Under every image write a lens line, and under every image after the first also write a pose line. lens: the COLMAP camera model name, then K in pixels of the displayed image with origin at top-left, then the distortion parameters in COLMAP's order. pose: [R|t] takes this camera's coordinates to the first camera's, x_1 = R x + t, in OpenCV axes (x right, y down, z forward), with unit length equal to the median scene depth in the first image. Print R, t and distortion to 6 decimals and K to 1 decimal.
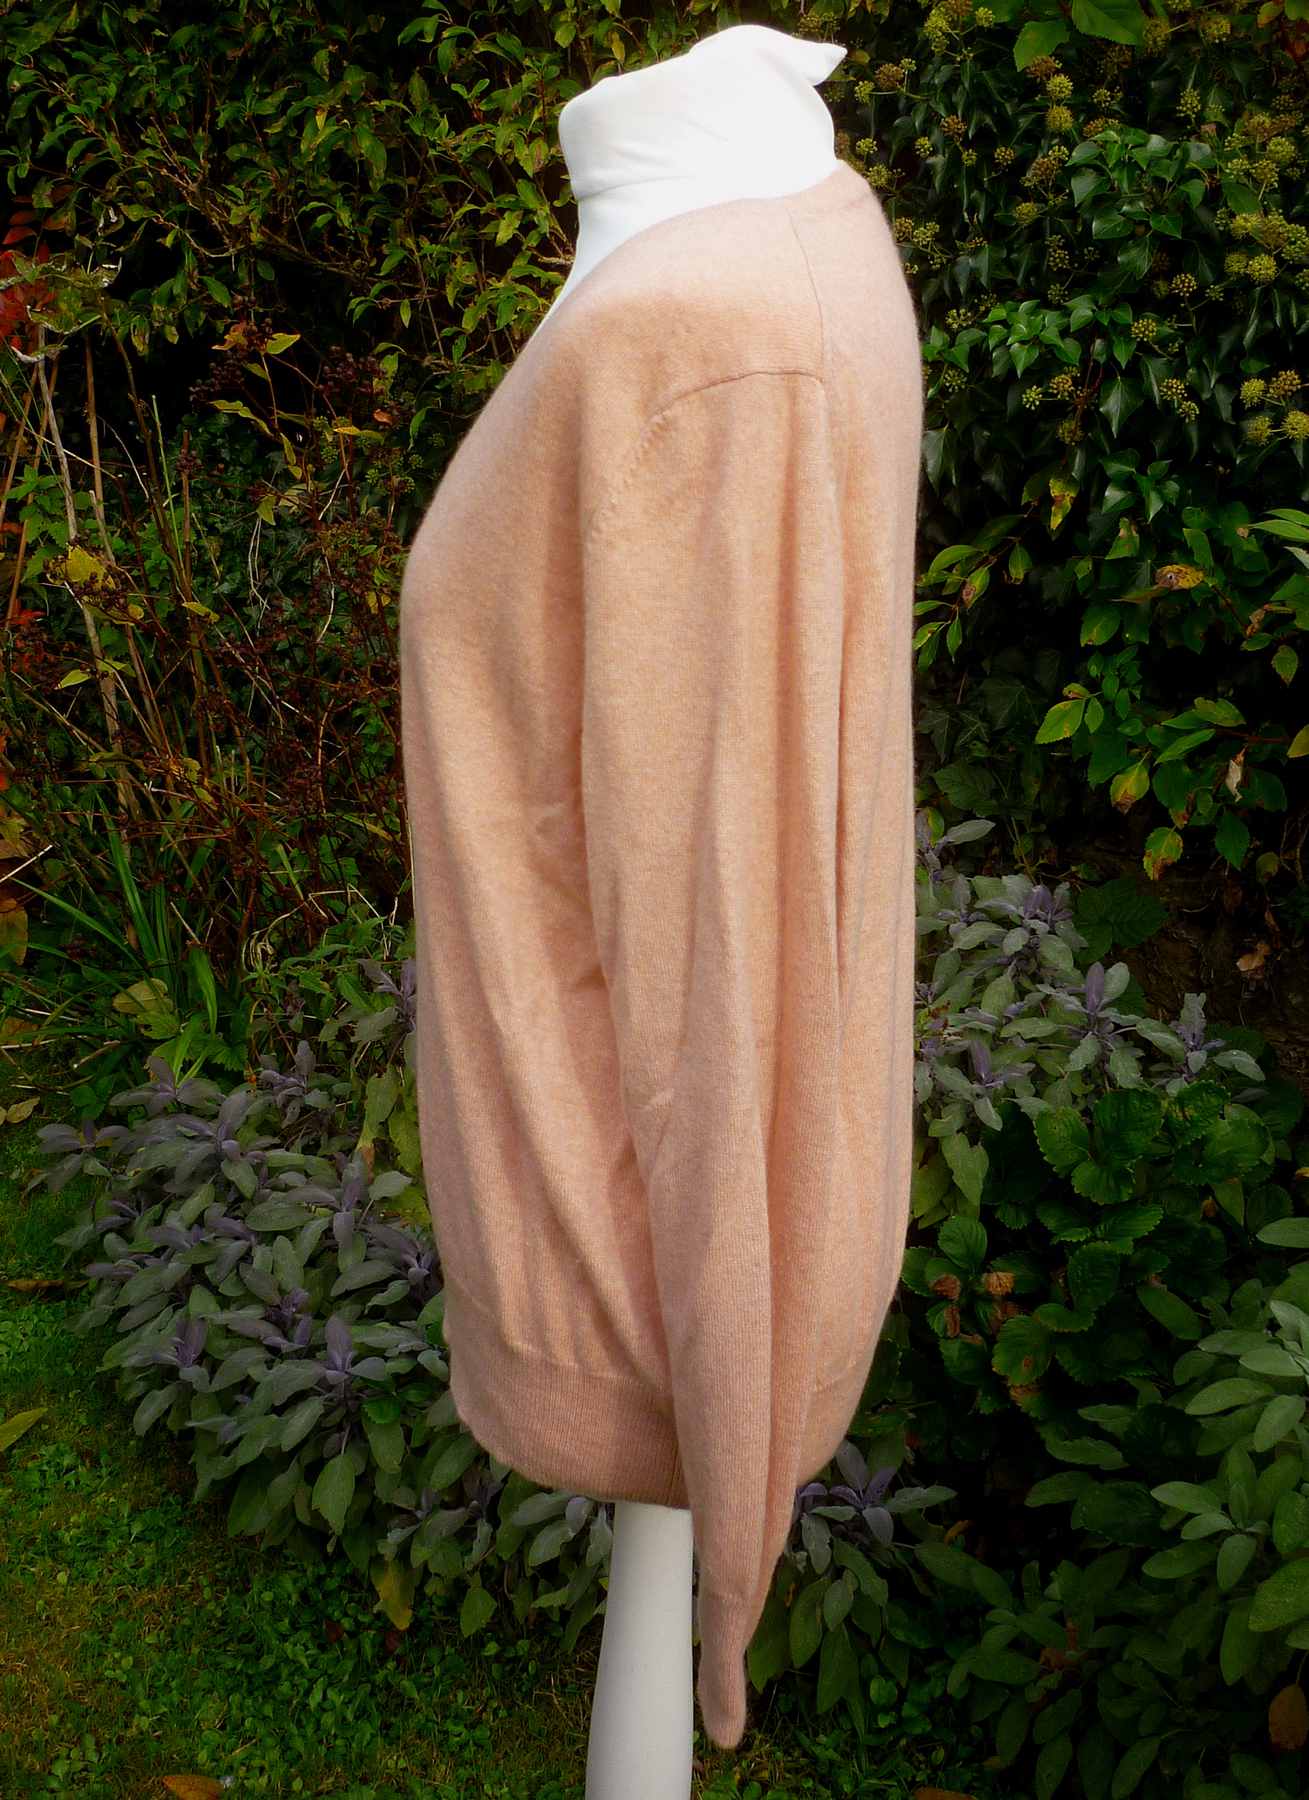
lens RADIAL K [[1844.1, 0, 654.5], [0, 1844.1, 900.0], [0, 0, 1]] dist [-0.038436, 0.011071]
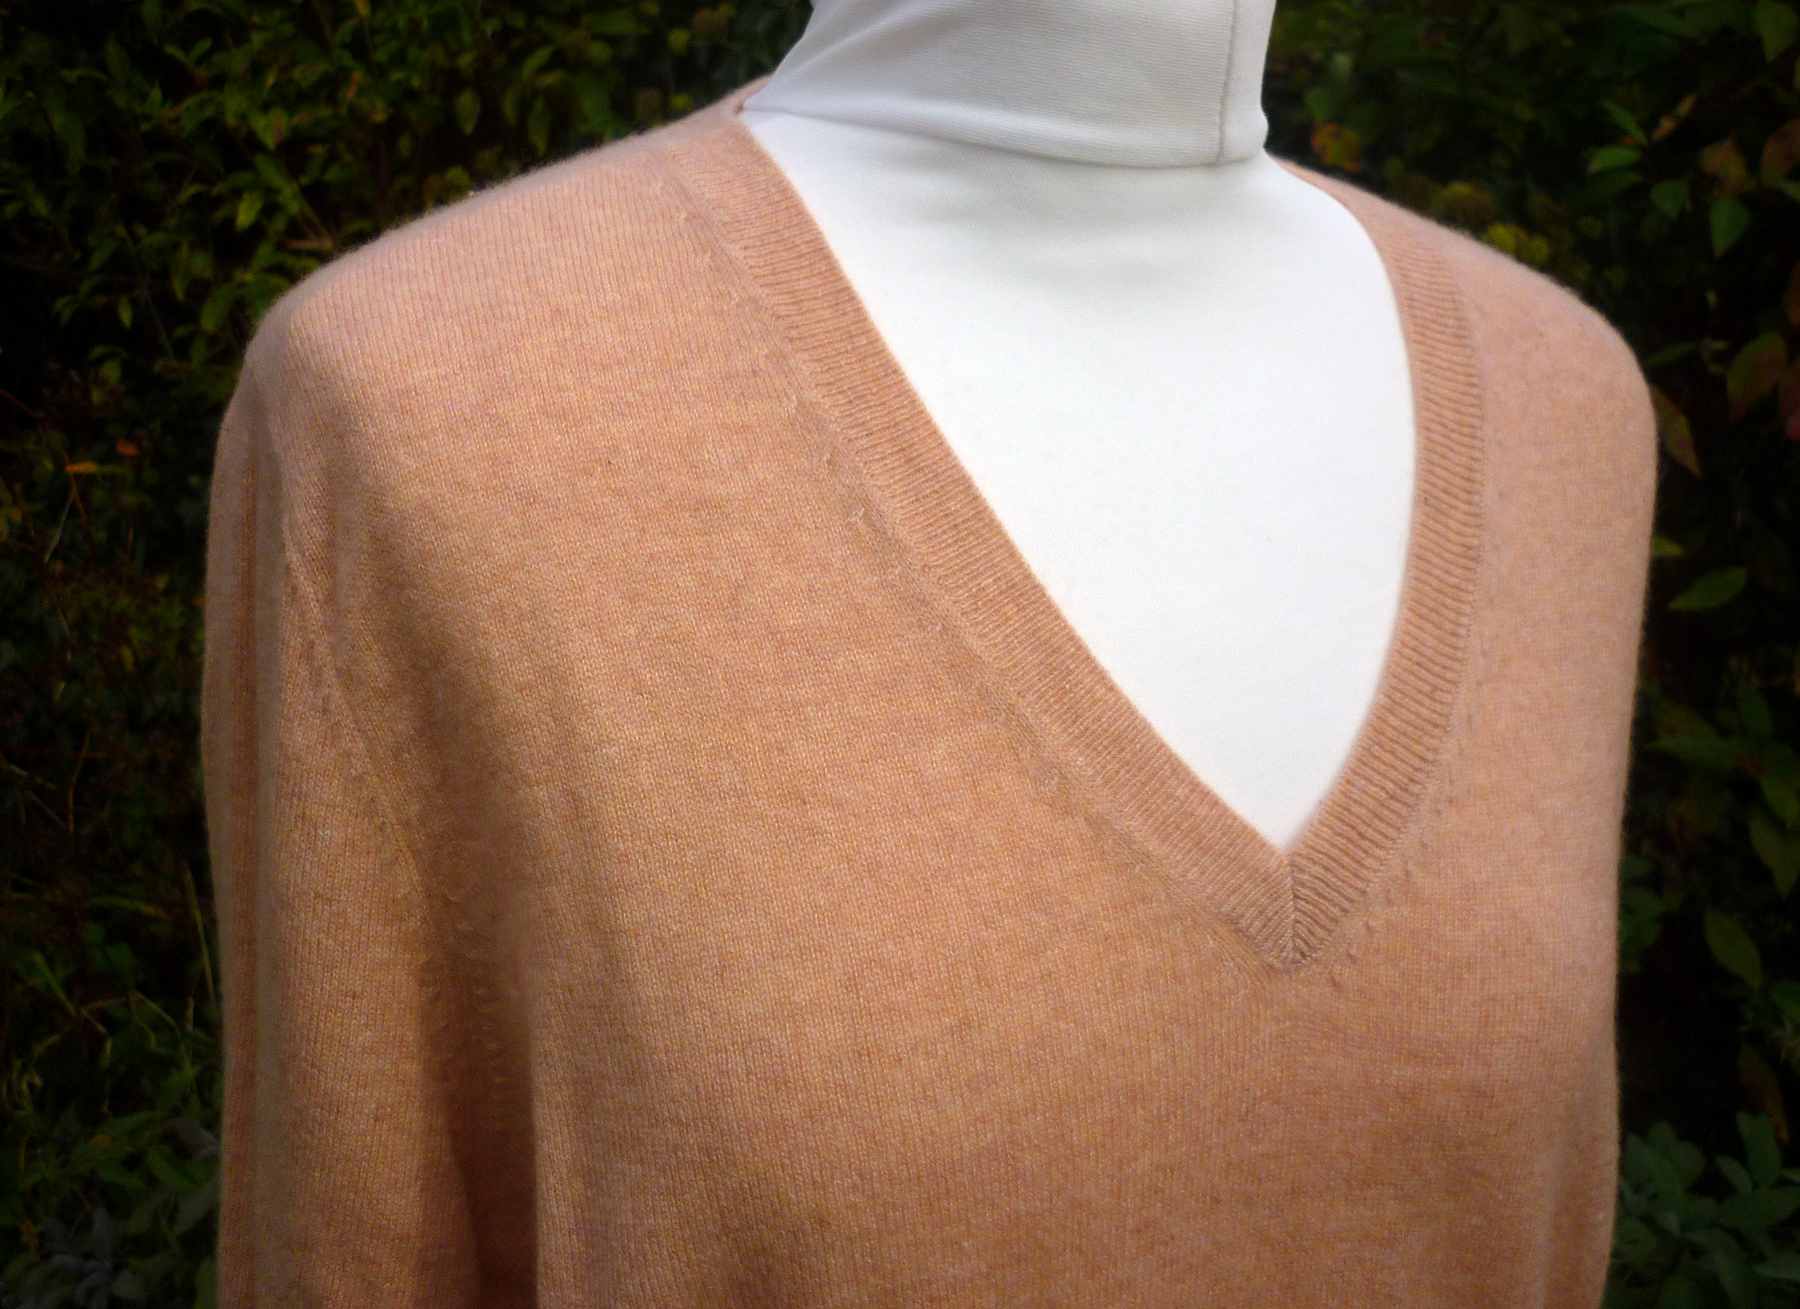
lens RADIAL K [[1775.6, 0, 900.0], [0, 1775.6, 739.8], [0, 0, 1]] dist [-0.028525, -0.015705]
pose [[0.957212, -0.112552, 0.266604, -0.036685], [0.126288, 0.991380, -0.034895, -0.055380], [-0.260378, 0.067071, 0.963174, 0.147914]]
